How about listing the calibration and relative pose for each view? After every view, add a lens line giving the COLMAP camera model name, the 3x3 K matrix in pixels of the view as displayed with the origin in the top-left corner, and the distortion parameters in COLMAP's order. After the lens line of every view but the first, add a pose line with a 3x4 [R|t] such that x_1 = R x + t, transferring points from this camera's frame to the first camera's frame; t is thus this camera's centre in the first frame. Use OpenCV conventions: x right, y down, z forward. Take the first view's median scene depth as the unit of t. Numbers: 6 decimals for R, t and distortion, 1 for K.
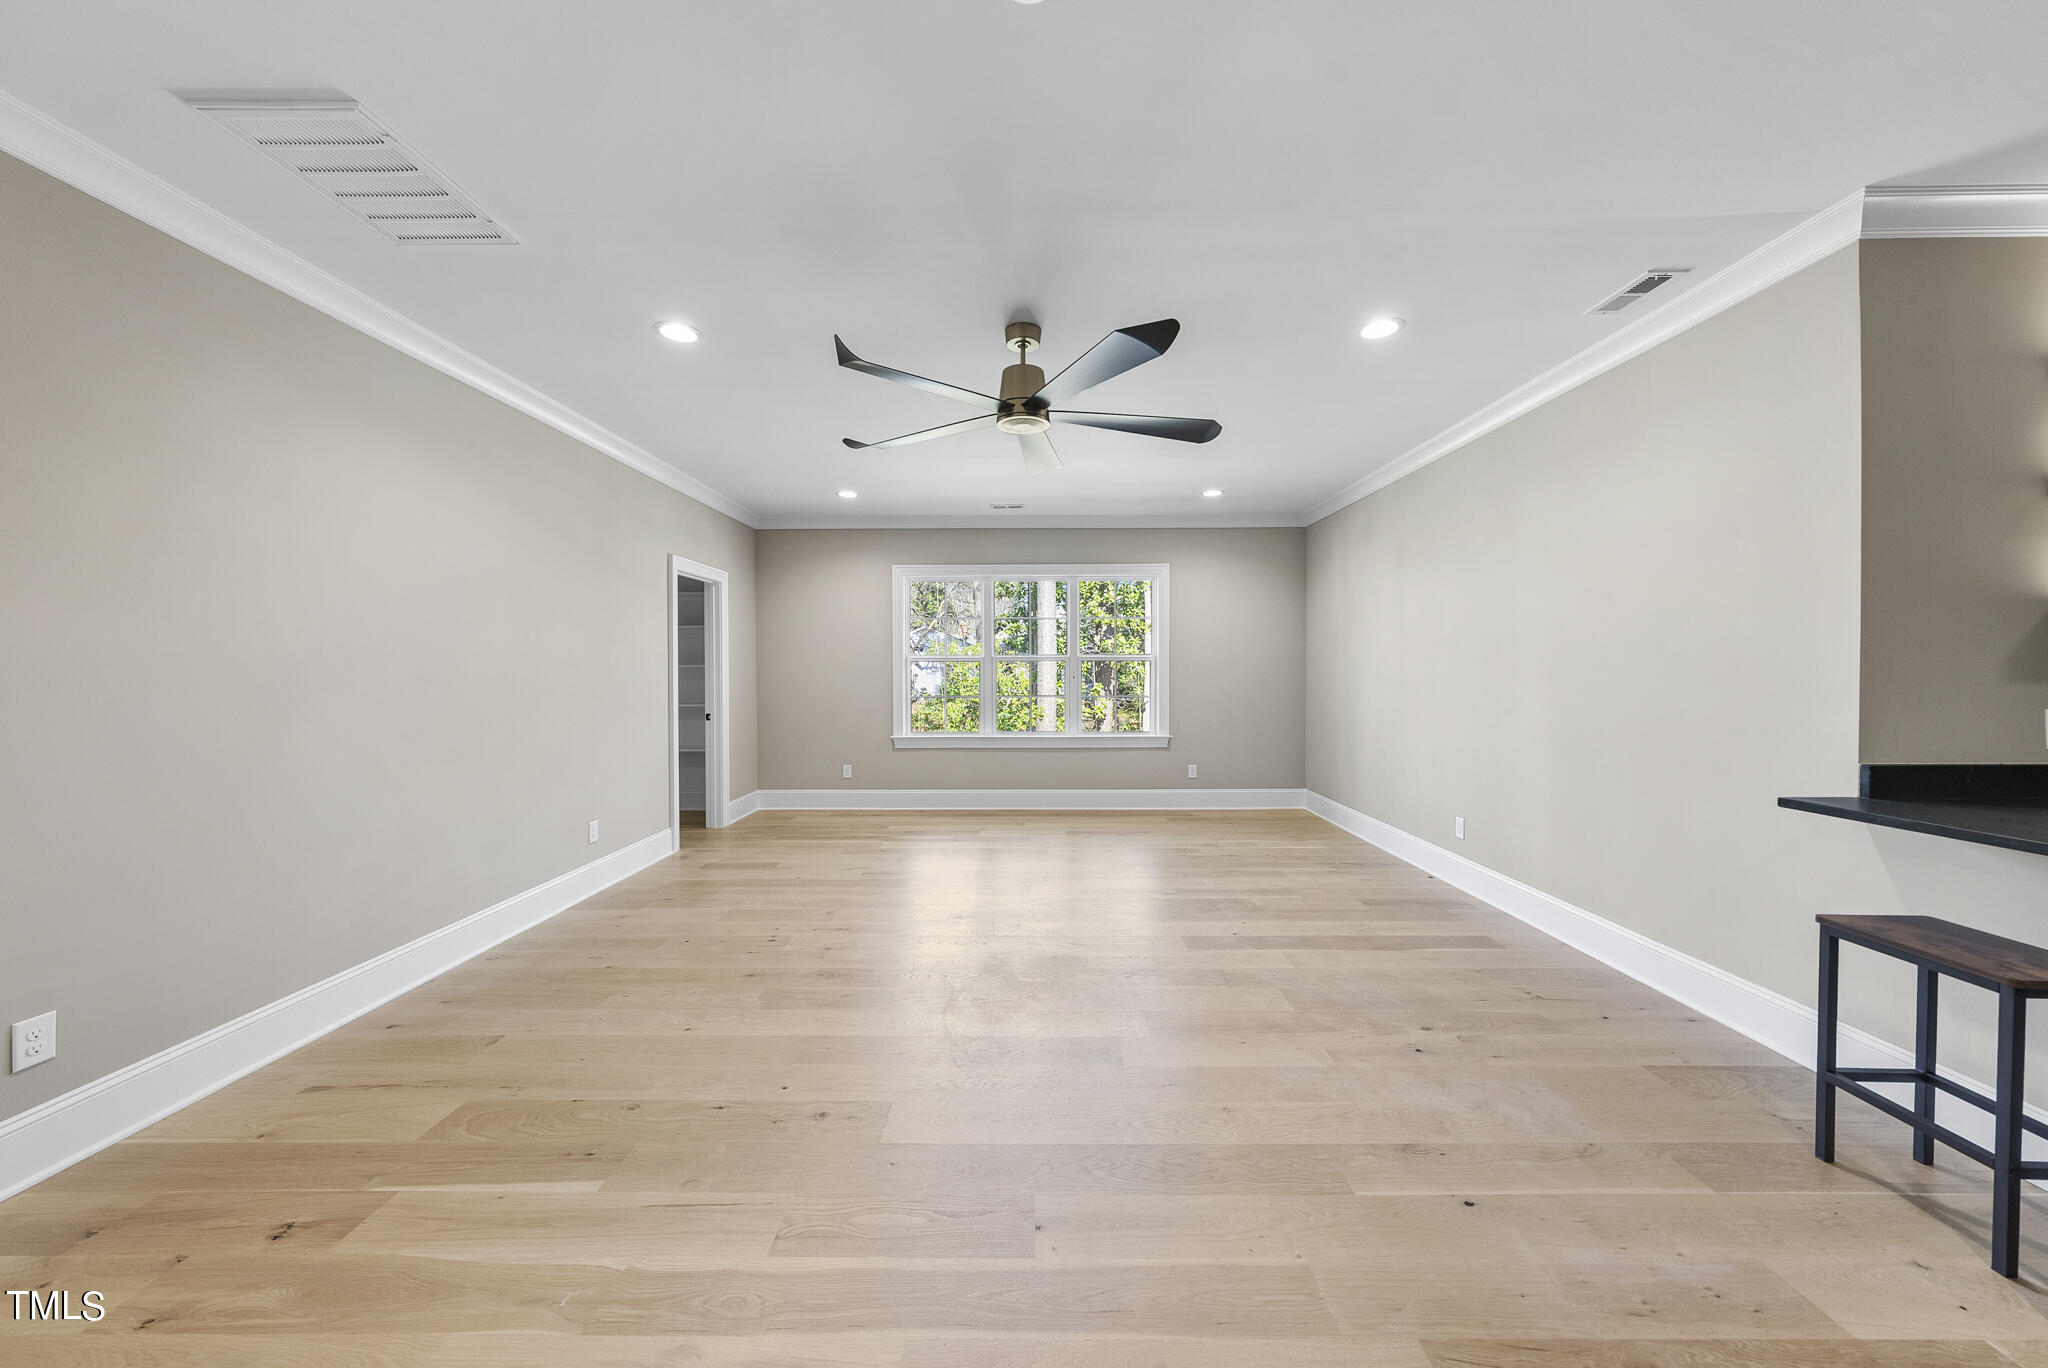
lens RADIAL K [[706.5, 0, 1024.0], [0, 706.5, 684.0], [0, 0, 1]] dist [-0.000264, 0.000007]
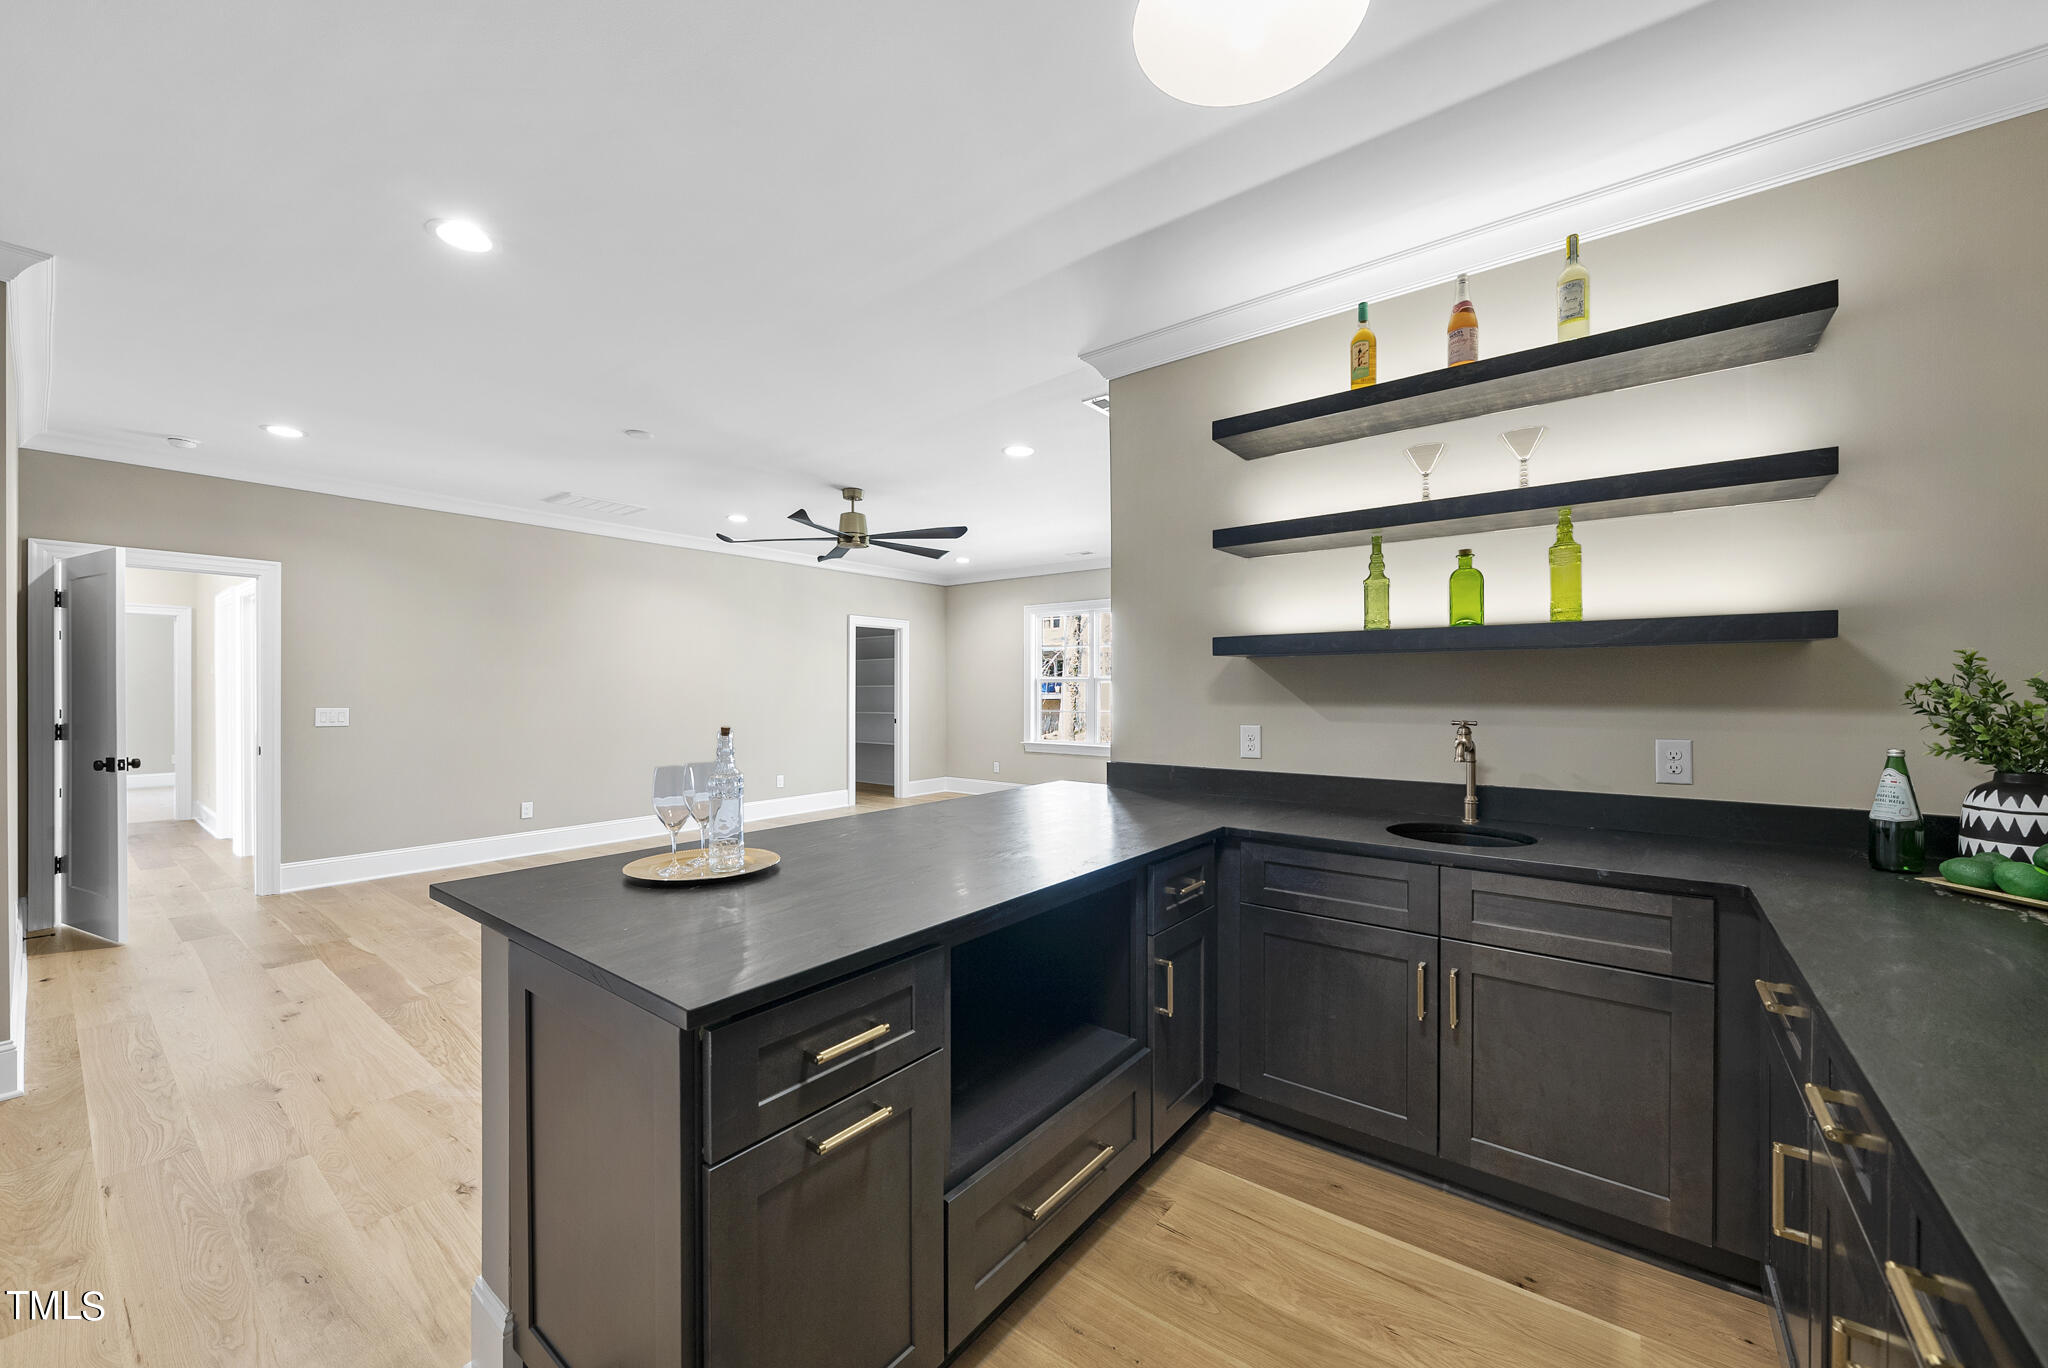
lens RADIAL K [[778.5, 0, 1024.0], [0, 778.5, 684.0], [0, 0, 1]] dist [-0.000468, 0.000079]
pose [[0.793632, -0.002709, -0.608392, 0.790954], [-0.013208, 0.999678, -0.021682, 0.001459], [0.608254, 0.025243, 0.793341, -0.121738]]
